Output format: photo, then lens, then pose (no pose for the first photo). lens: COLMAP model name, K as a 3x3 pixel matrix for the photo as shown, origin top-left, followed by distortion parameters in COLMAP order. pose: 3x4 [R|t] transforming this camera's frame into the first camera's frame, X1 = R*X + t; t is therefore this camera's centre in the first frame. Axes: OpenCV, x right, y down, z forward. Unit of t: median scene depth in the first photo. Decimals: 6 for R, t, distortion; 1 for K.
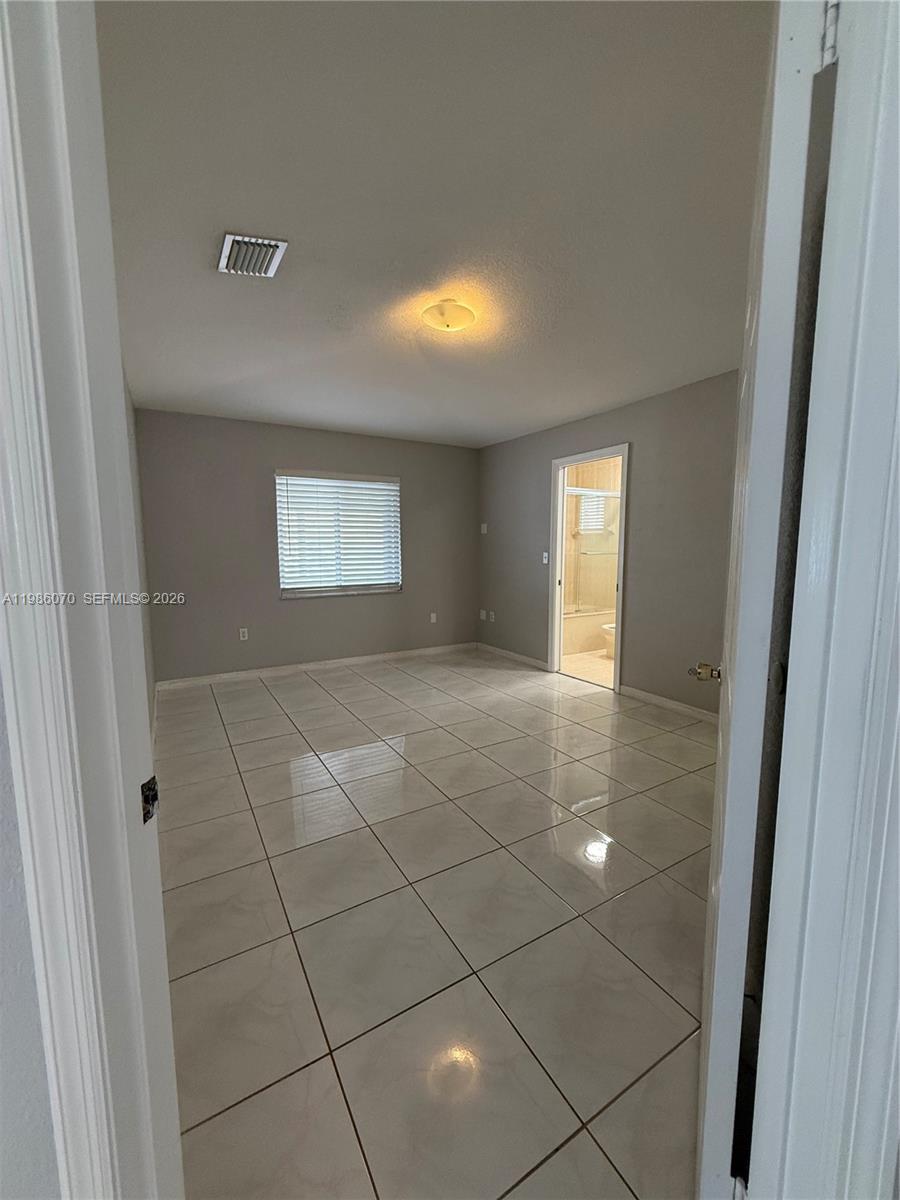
lens RADIAL K [[474.5, 0, 446.3], [0, 474.5, 598.9], [0, 0, 1]] dist [-0.007654, 0.001191]
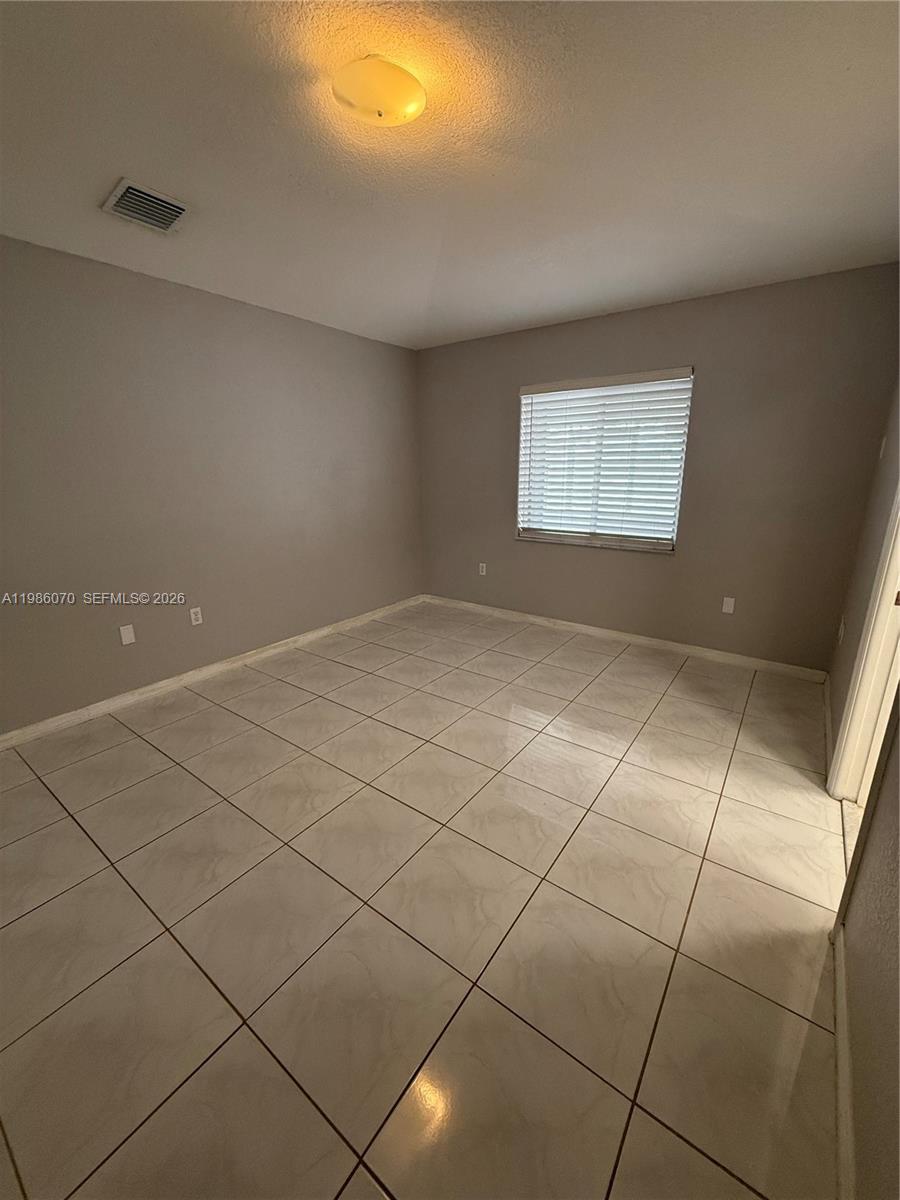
lens RADIAL K [[474.5, 0, 458.2], [0, 474.5, 599.0], [0, 0, 1]] dist [-0.007654, 0.001191]
pose [[0.399616, 0.248700, -0.882301, 0.416263], [-0.095523, 0.968551, 0.229748, -0.082866], [0.911692, -0.007531, 0.410805, 0.504037]]
